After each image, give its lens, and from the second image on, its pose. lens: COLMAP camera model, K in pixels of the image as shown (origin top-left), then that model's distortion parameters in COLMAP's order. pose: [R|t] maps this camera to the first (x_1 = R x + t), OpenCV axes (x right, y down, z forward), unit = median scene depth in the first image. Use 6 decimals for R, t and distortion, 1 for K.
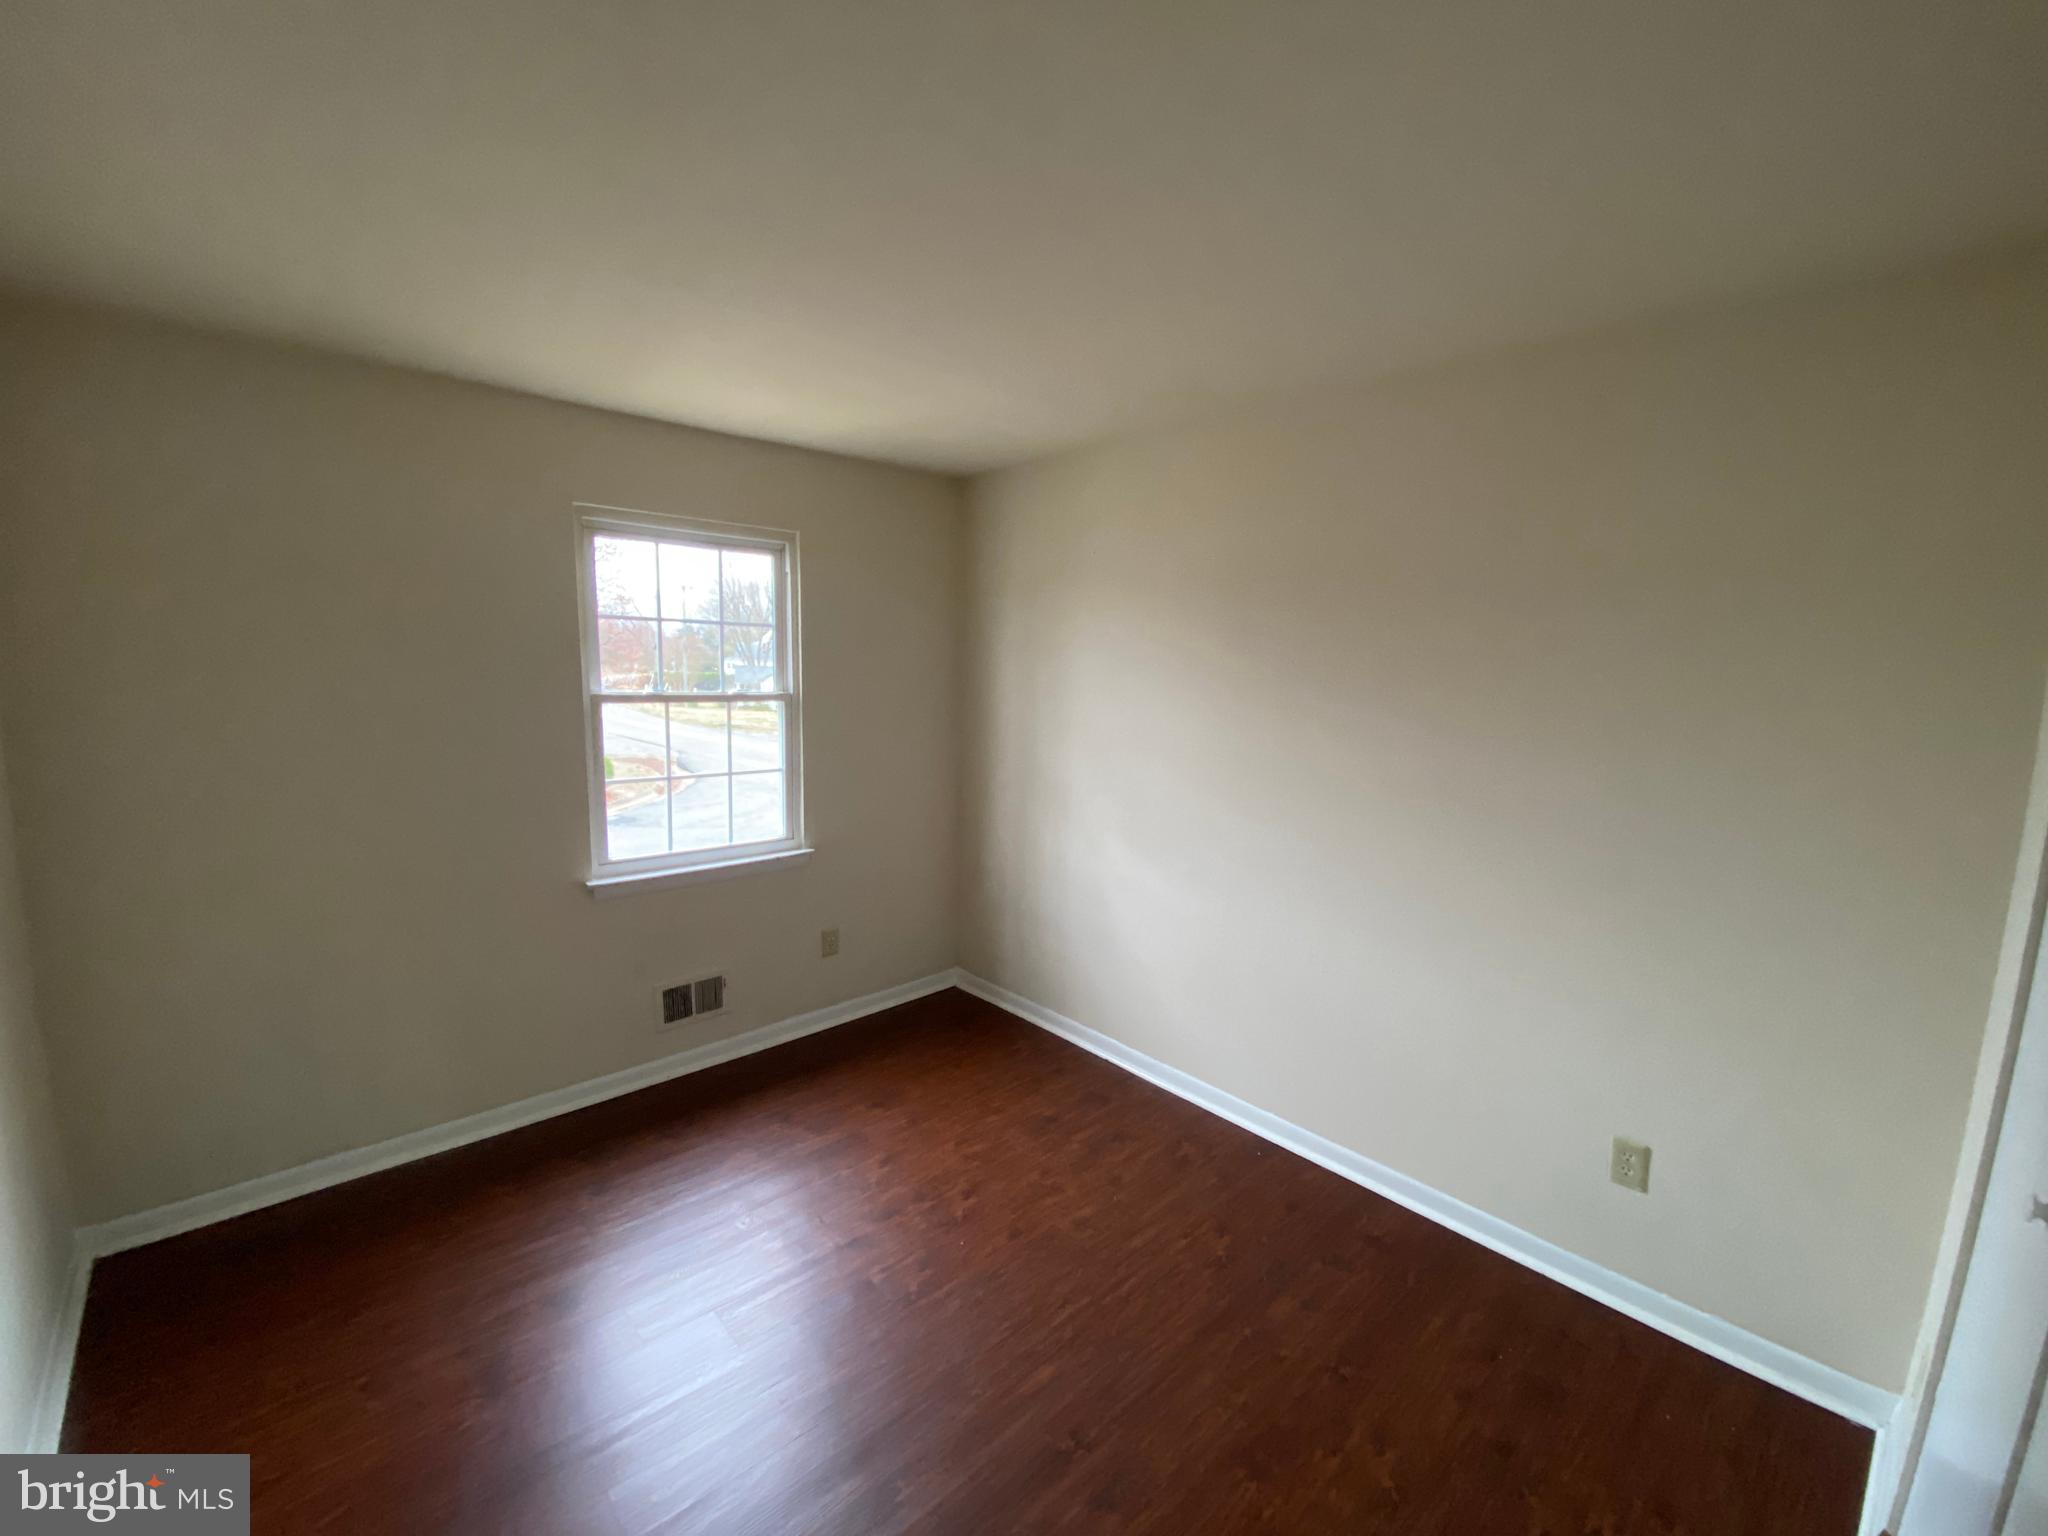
lens RADIAL K [[827.5, 0, 1027.7], [0, 827.5, 776.4], [0, 0, 1]] dist [0.003869, -0.008693]
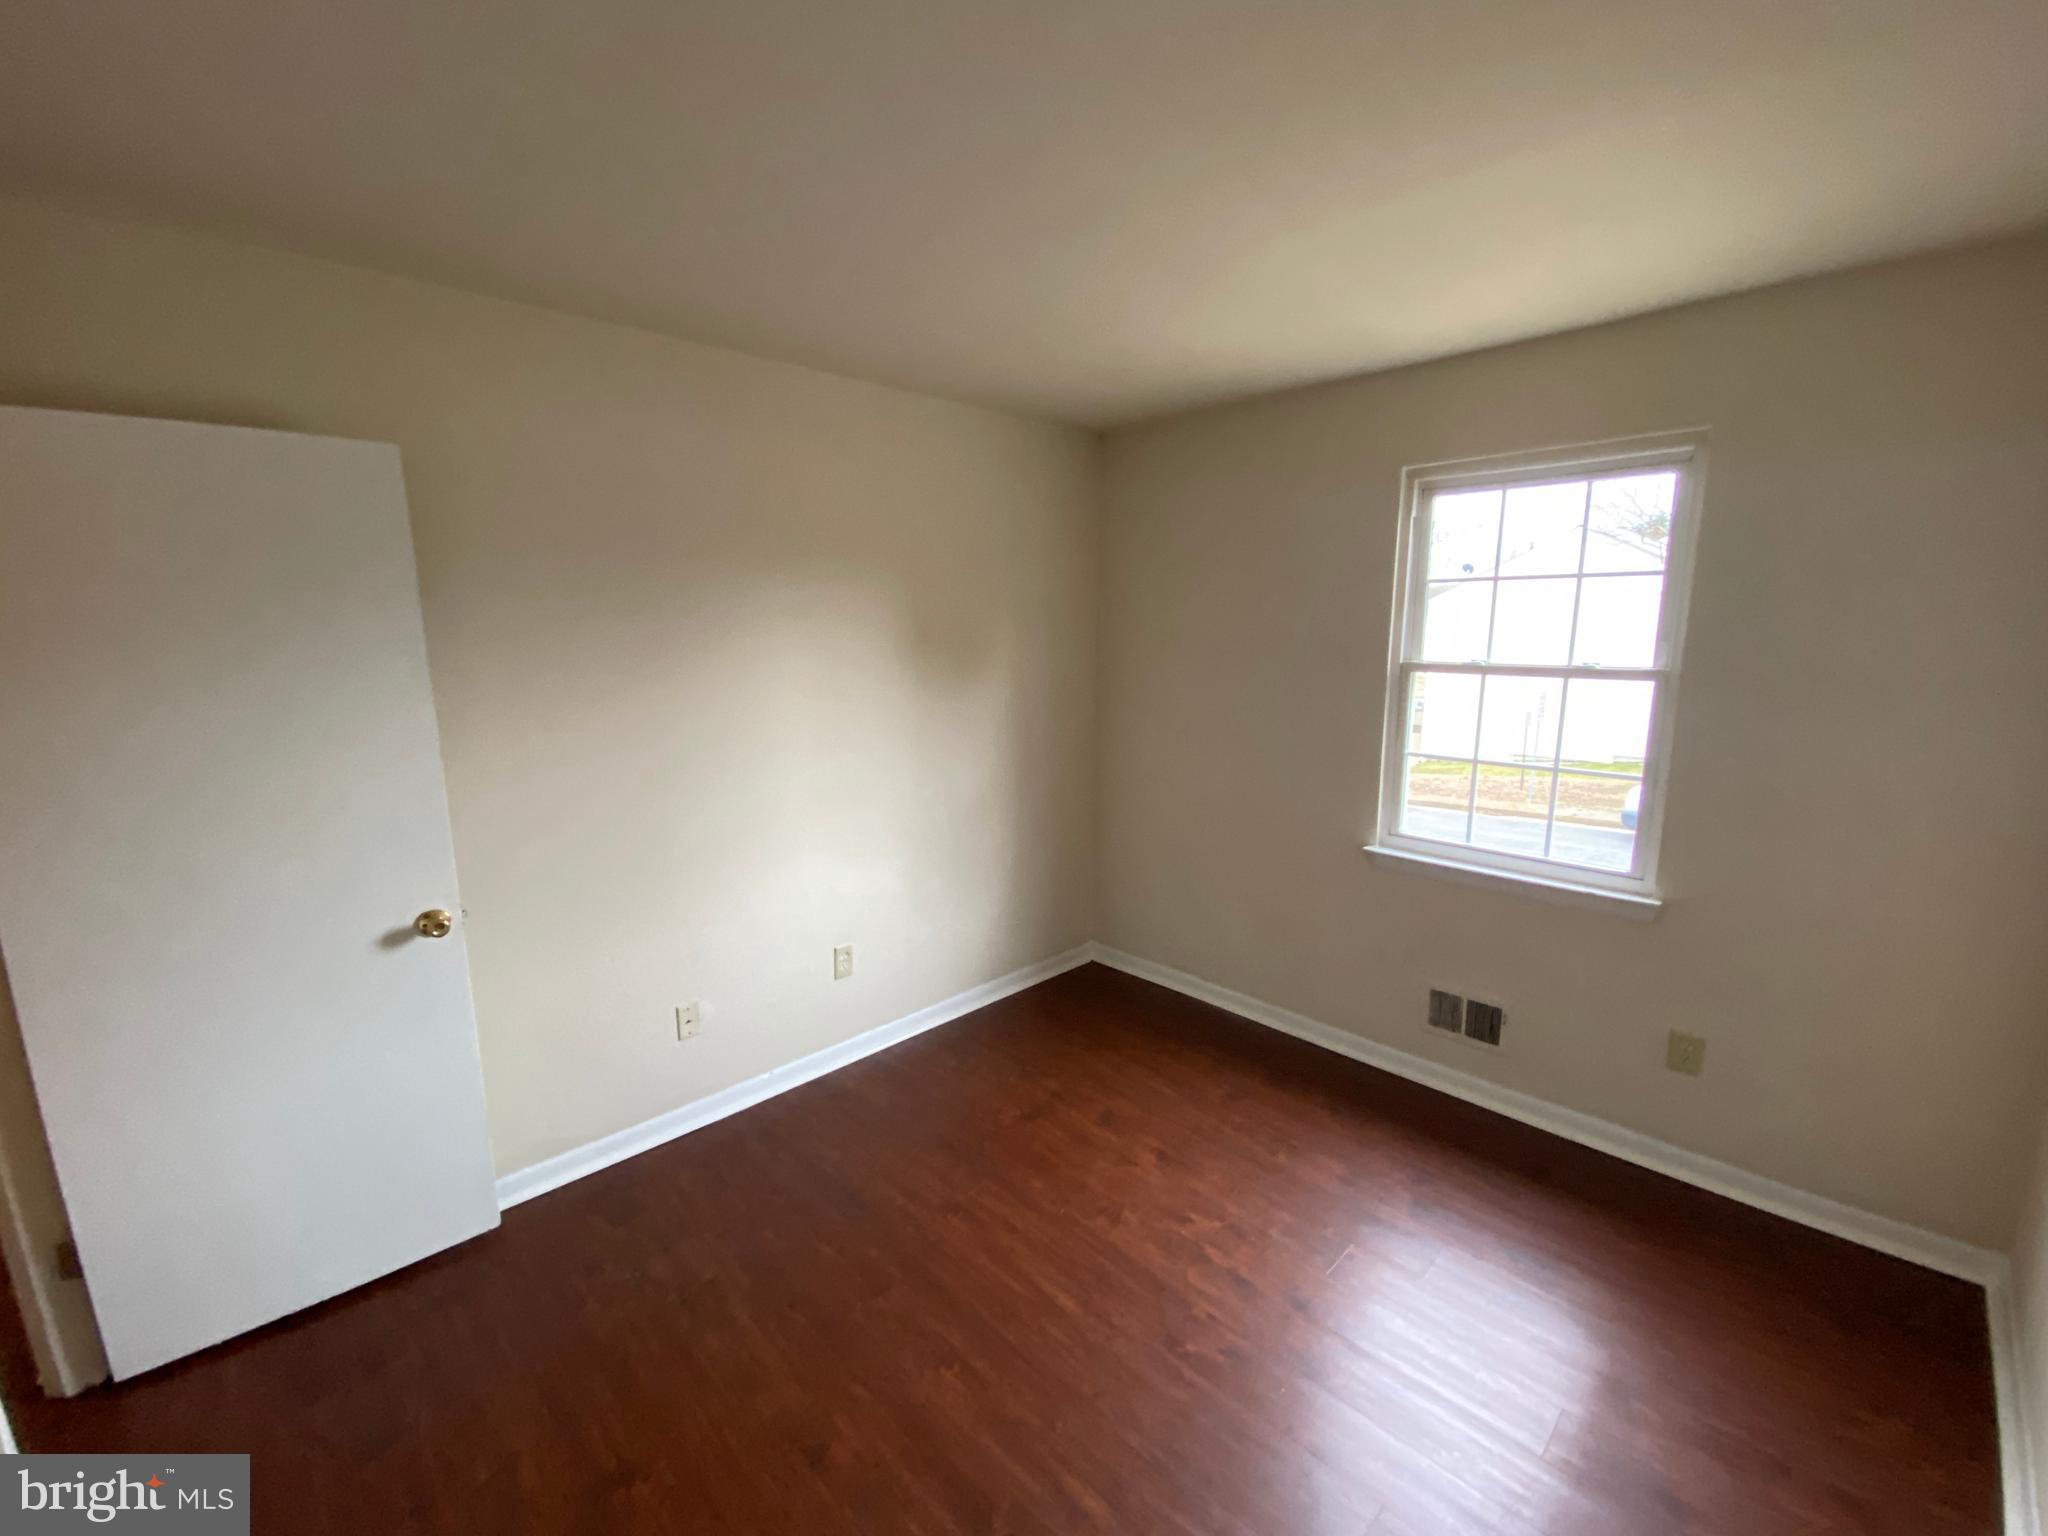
lens RADIAL K [[827.5, 0, 1024.2], [0, 827.5, 776.7], [0, 0, 1]] dist [0.003869, -0.008693]
pose [[0.024884, 0.160571, -0.986711, 0.434852], [-0.136612, 0.978303, 0.155758, -0.054579], [0.990312, 0.130921, 0.046280, 0.499464]]
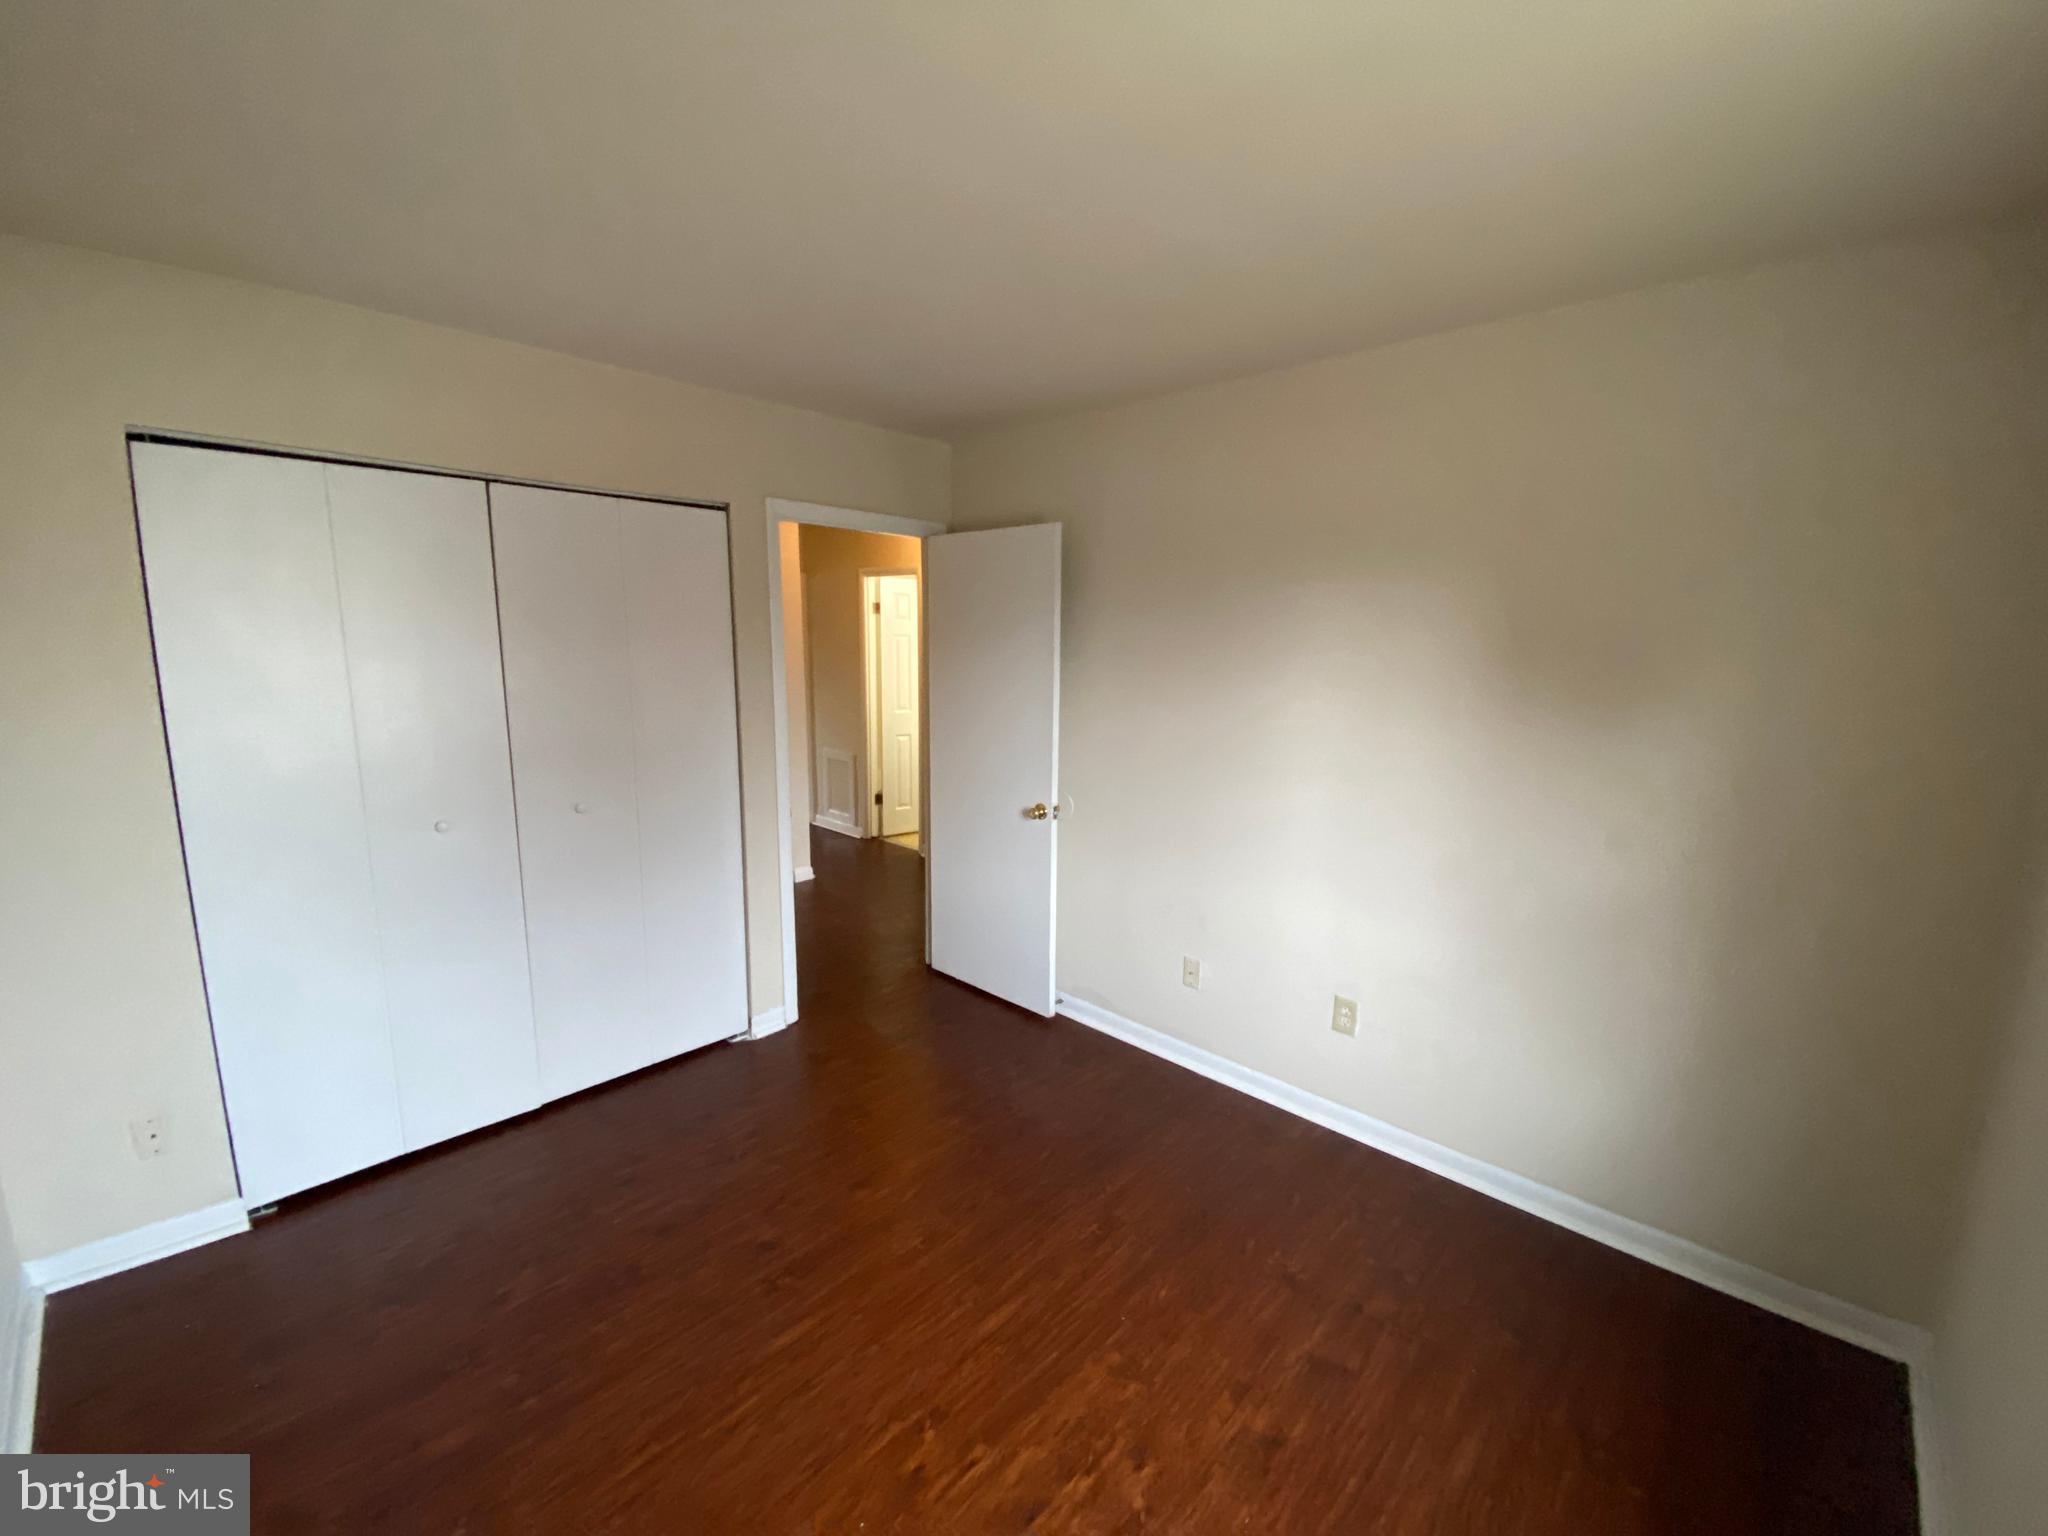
lens RADIAL K [[827.5, 0, 1029.0], [0, 827.5, 771.2], [0, 0, 1]] dist [0.003869, -0.008693]
pose [[-0.996727, -0.023464, -0.077366, -0.110413], [-0.045601, 0.953369, 0.298342, -0.146891], [0.066758, 0.300893, -0.951318, 1.096852]]
